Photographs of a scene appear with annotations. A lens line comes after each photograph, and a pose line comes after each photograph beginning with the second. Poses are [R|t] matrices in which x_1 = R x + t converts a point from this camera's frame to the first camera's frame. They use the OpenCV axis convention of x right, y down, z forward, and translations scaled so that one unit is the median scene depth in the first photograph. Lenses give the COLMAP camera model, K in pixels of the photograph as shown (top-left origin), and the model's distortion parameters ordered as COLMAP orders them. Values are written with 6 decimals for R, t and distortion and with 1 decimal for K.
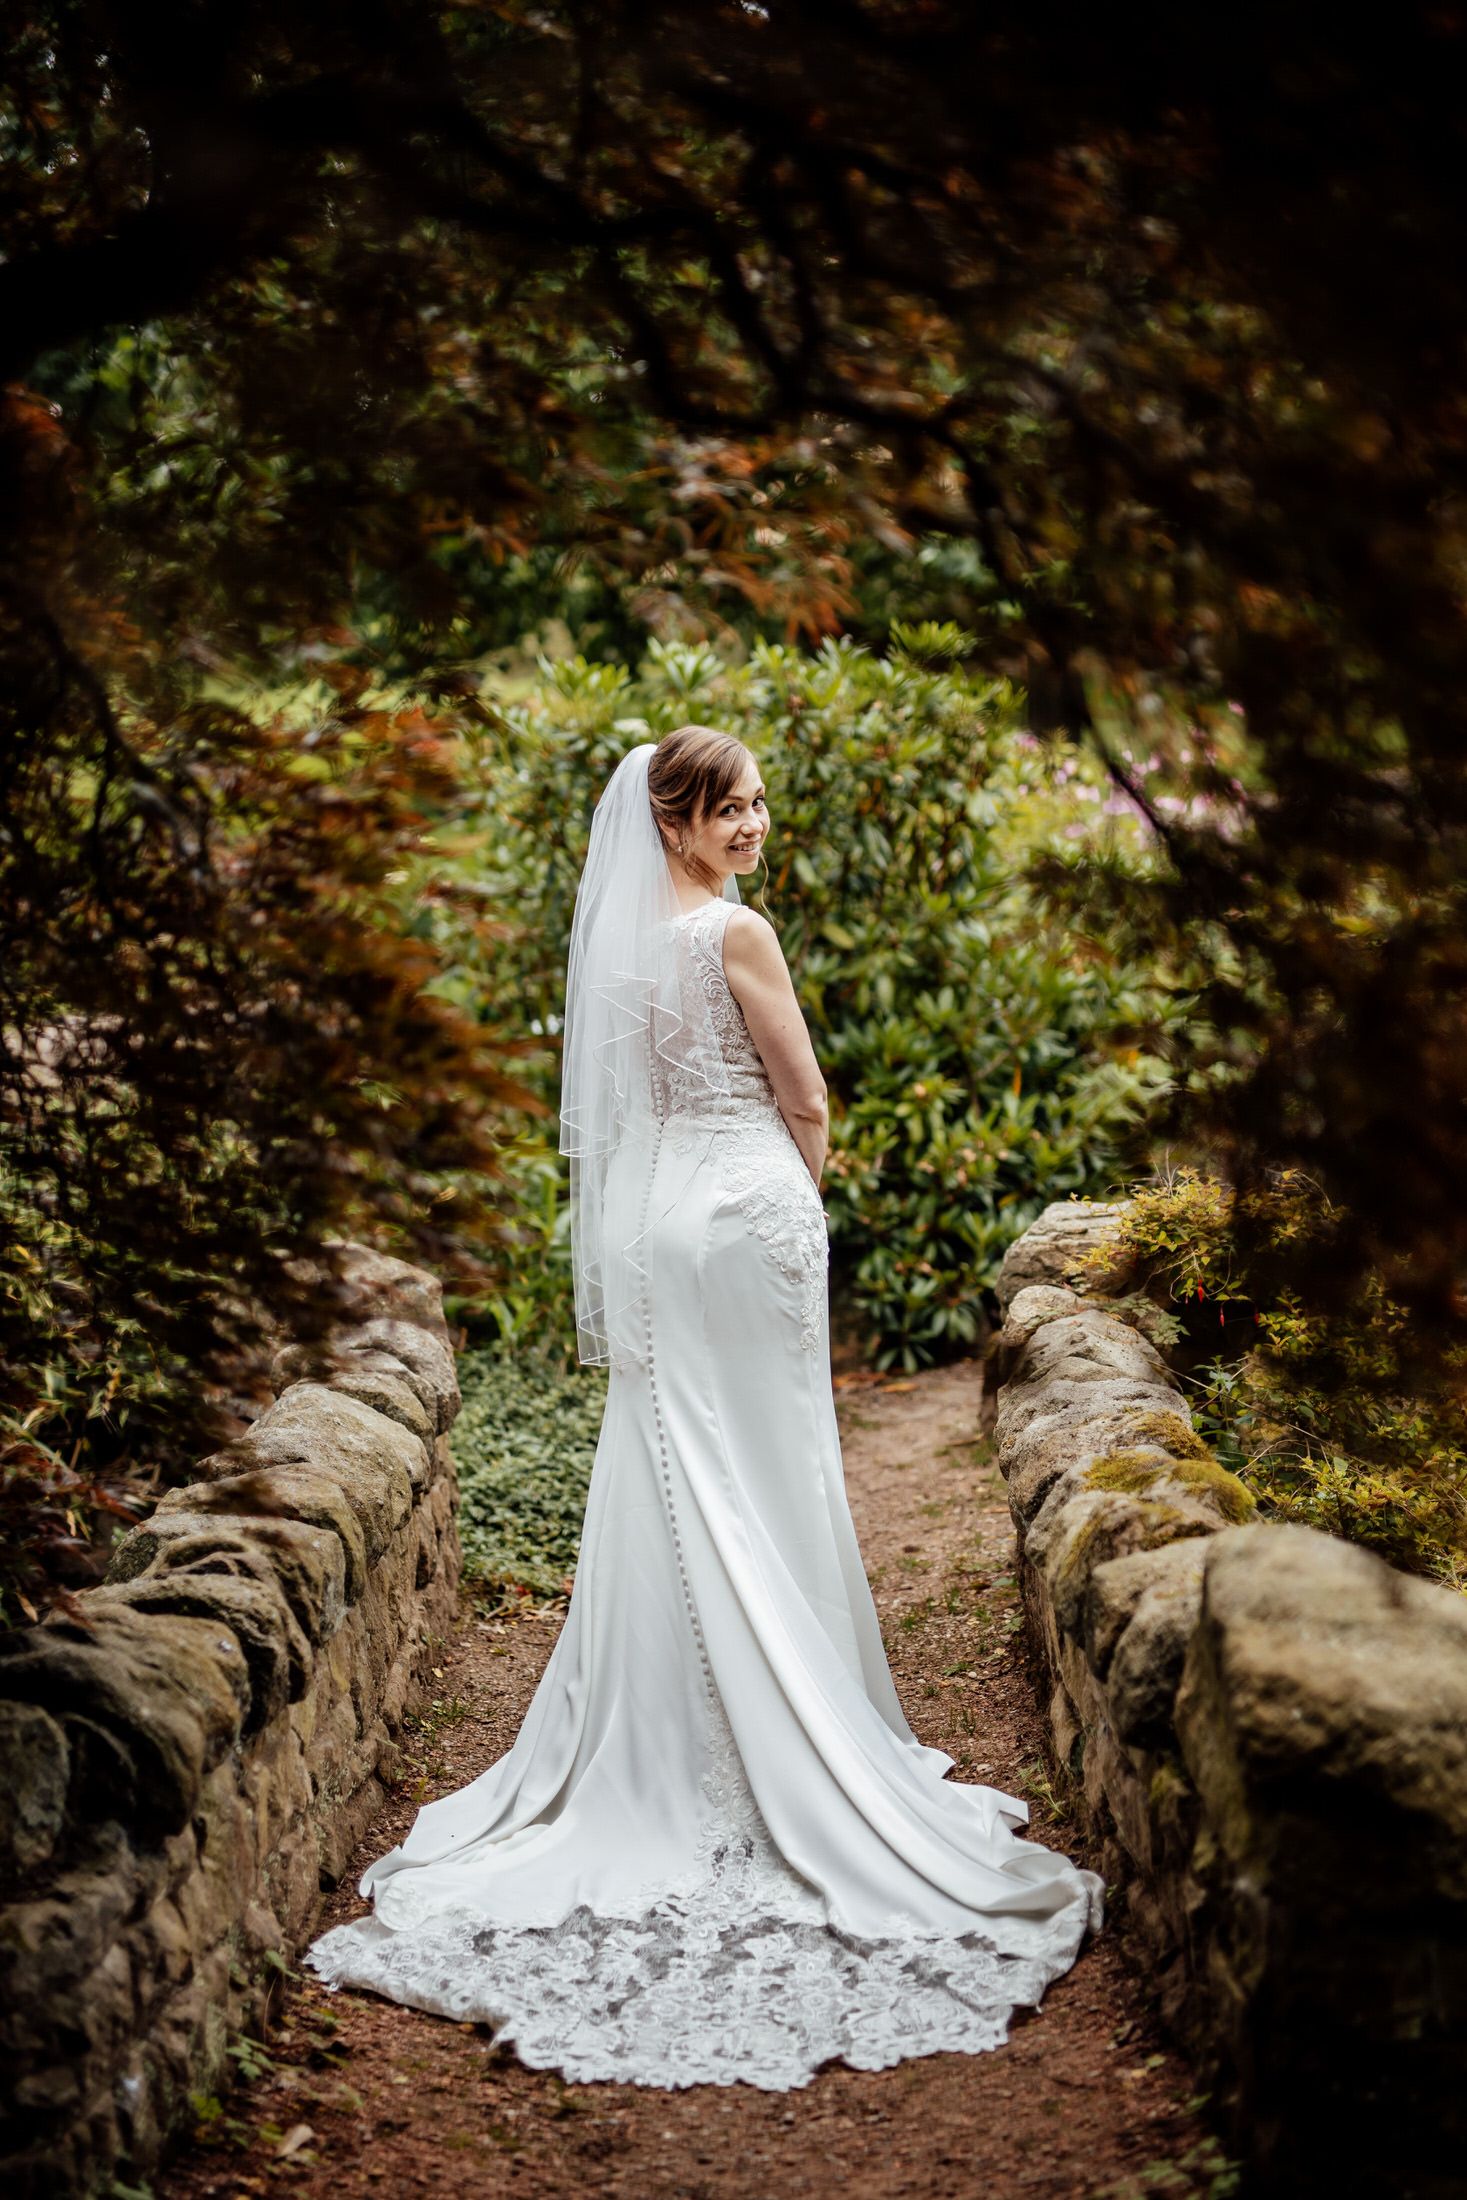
lens RADIAL K [[3284.5, 0, 733.5], [0, 3284.5, 1100.0], [0, 0, 1]] dist [-0.014587, -0.002665]
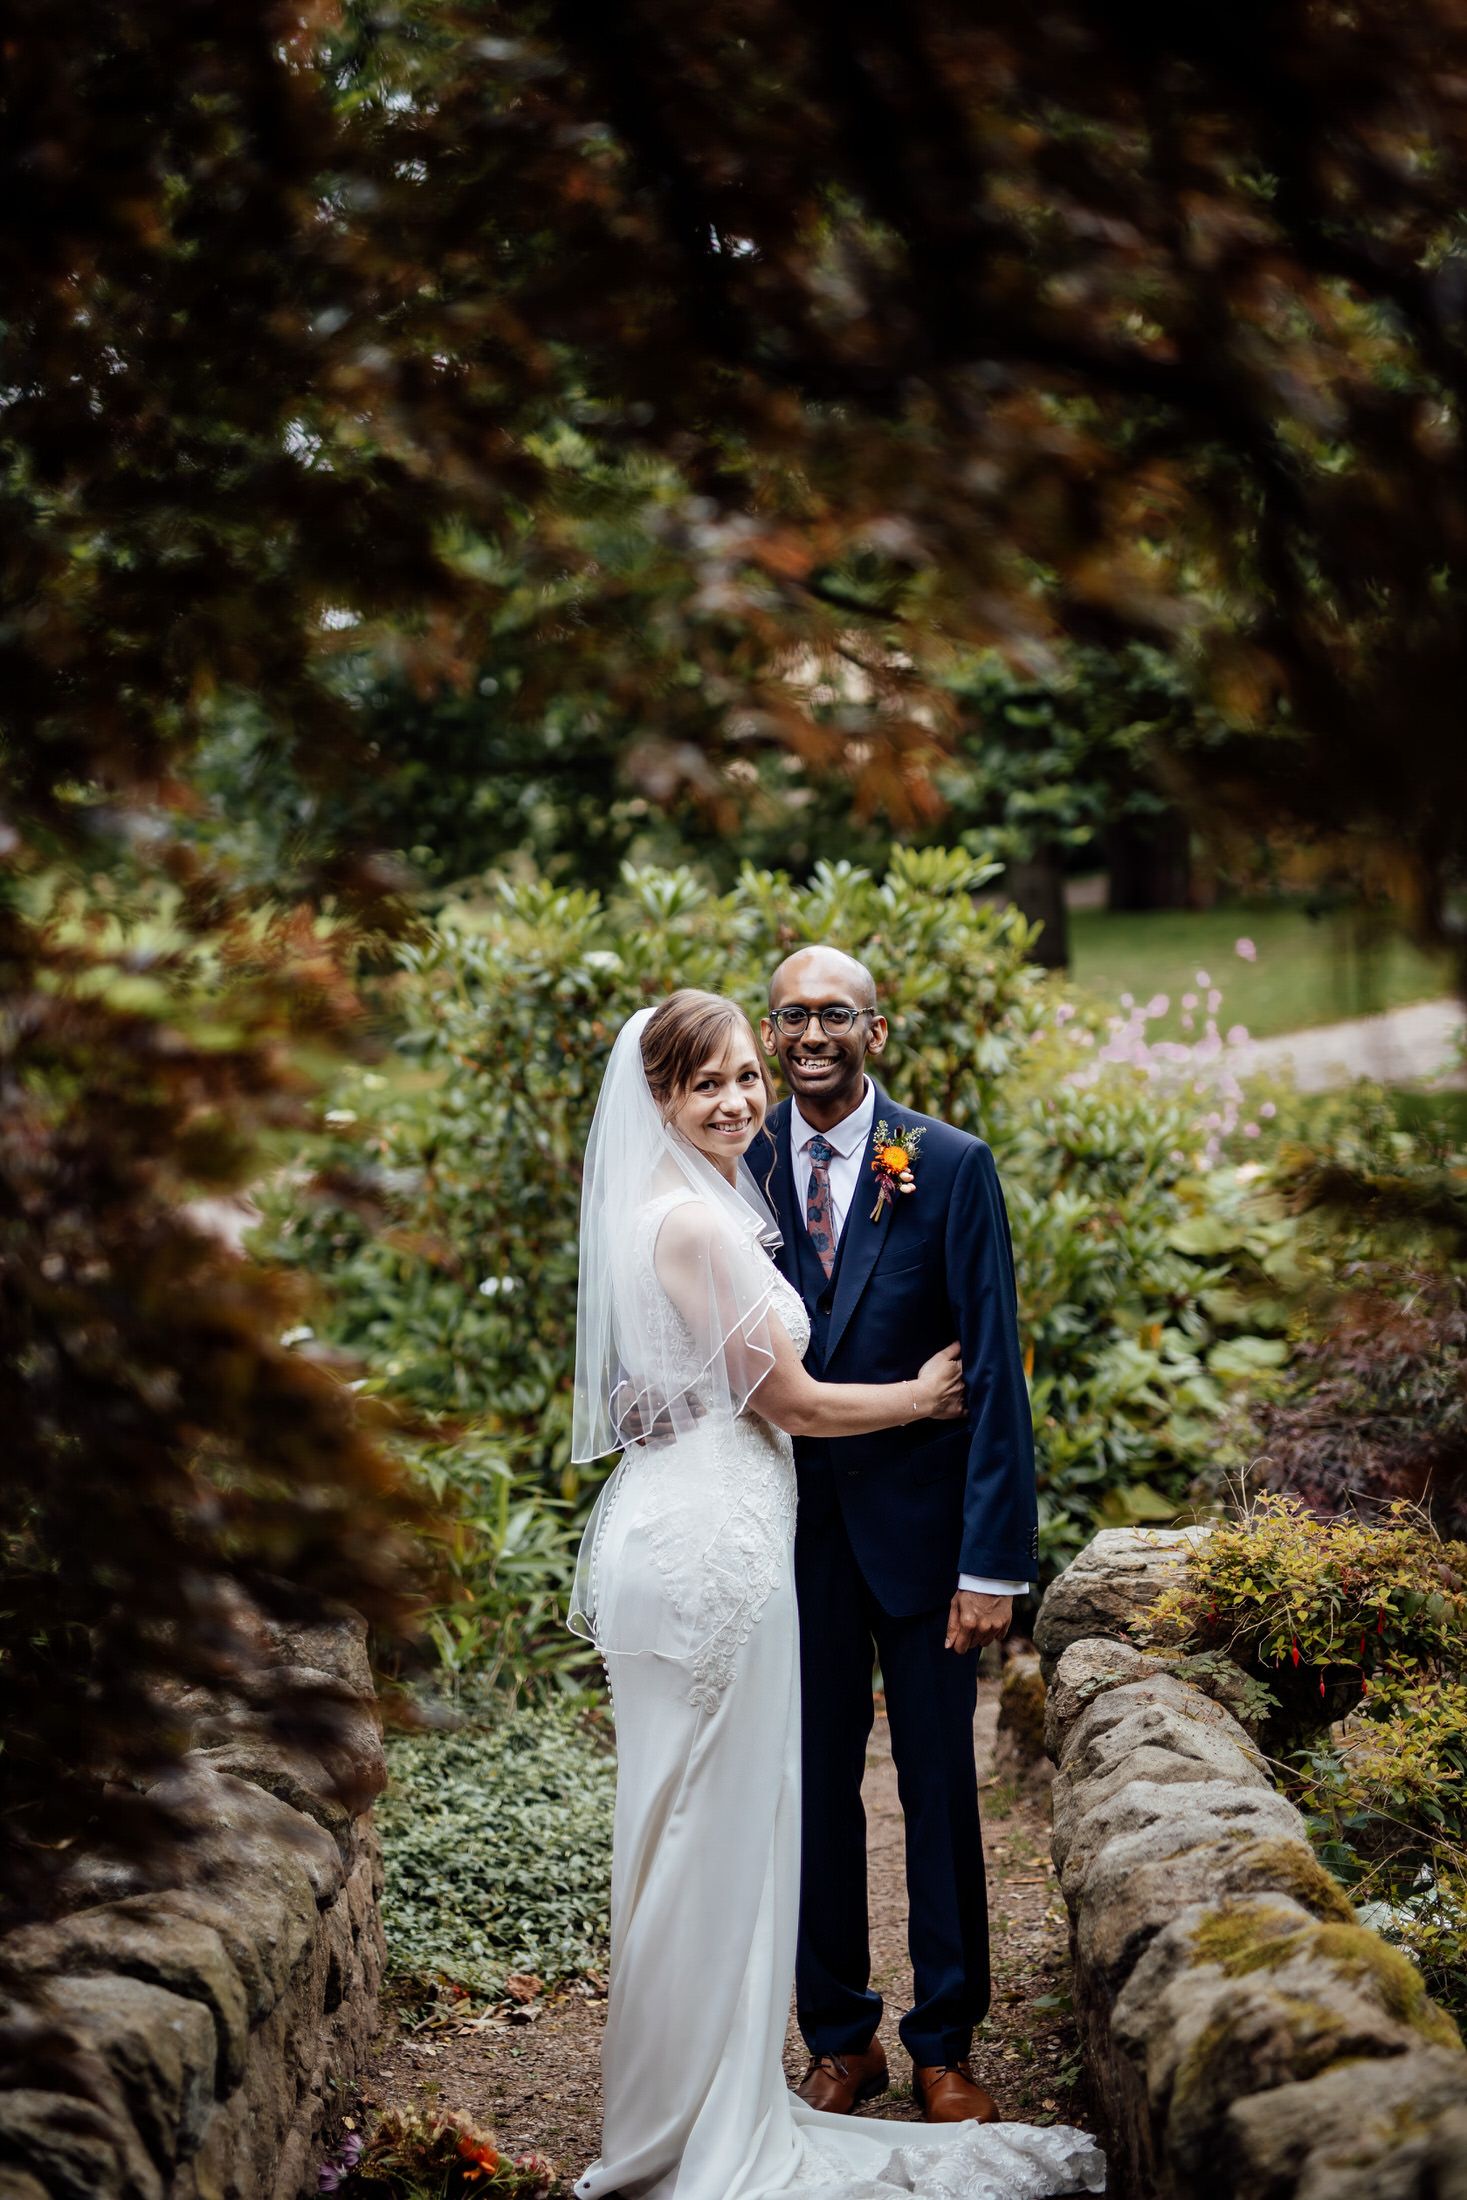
lens RADIAL K [[3010.4, 0, 733.5], [0, 3010.4, 1100.0], [0, 0, 1]] dist [0.002747, -0.013028]
pose [[0.999783, 0.012238, 0.016882, -0.009827], [-0.011036, 0.997521, -0.069504, -0.021488], [-0.017691, 0.069303, 0.997439, 0.210416]]
